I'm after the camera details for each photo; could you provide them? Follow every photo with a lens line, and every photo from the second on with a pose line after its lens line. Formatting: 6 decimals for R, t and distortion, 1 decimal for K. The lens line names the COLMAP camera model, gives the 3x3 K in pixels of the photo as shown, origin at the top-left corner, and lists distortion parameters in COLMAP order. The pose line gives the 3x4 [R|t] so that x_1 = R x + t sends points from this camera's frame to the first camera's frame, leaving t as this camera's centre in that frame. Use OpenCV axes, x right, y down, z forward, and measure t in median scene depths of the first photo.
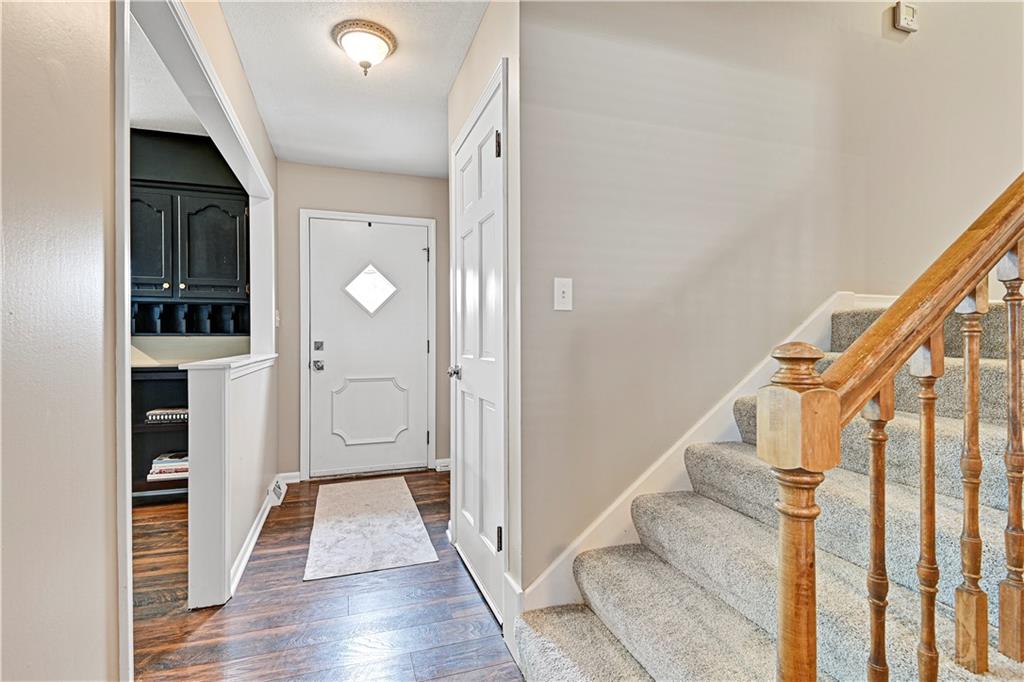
lens RADIAL K [[485.2, 0, 512.0], [0, 485.2, 341.0], [0, 0, 1]] dist [0.000718, -0.000473]
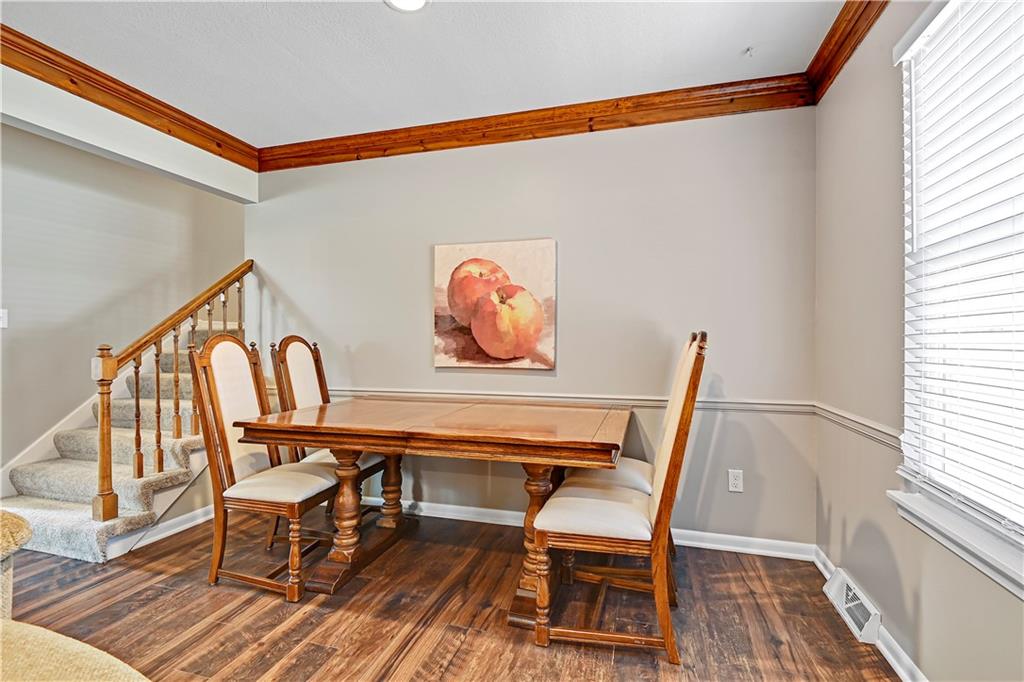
lens RADIAL K [[485.2, 0, 512.0], [0, 485.2, 341.0], [0, 0, 1]] dist [0.000718, -0.000473]
pose [[0.577349, -0.009047, 0.816448, -0.578144], [0.015953, 0.999873, -0.000202, 0.026194], [-0.816342, 0.013141, 0.577419, -3.465000]]
